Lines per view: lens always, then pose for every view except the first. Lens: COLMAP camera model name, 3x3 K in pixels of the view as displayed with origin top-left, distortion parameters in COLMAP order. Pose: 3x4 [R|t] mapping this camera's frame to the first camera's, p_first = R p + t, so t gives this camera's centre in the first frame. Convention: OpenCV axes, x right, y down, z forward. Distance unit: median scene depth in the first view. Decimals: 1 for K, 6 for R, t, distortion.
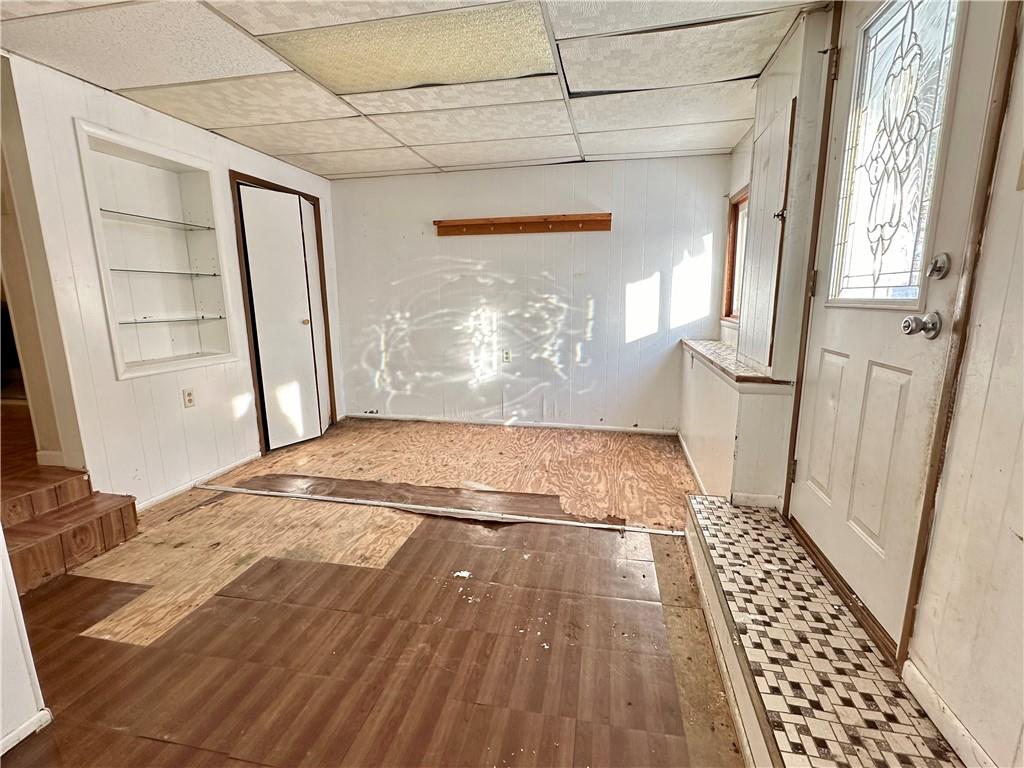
lens RADIAL K [[476.4, 0, 512.4], [0, 476.4, 385.4], [0, 0, 1]] dist [-0.000742, -0.000595]
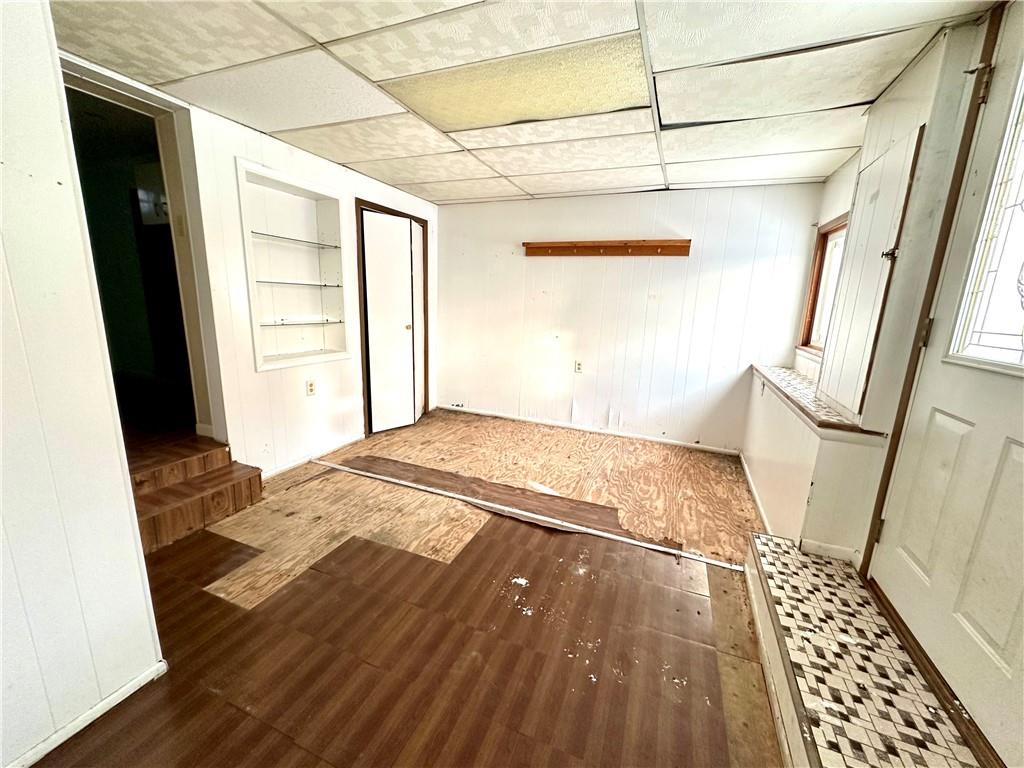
lens RADIAL K [[408.1, 0, 512.4], [0, 408.1, 384.7], [0, 0, 1]] dist [-0.003130, 0.000825]
pose [[0.982507, 0.080388, -0.167981, -0.002589], [-0.077736, 0.996724, 0.022316, -0.060699], [0.169225, -0.008868, 0.985538, 0.088817]]
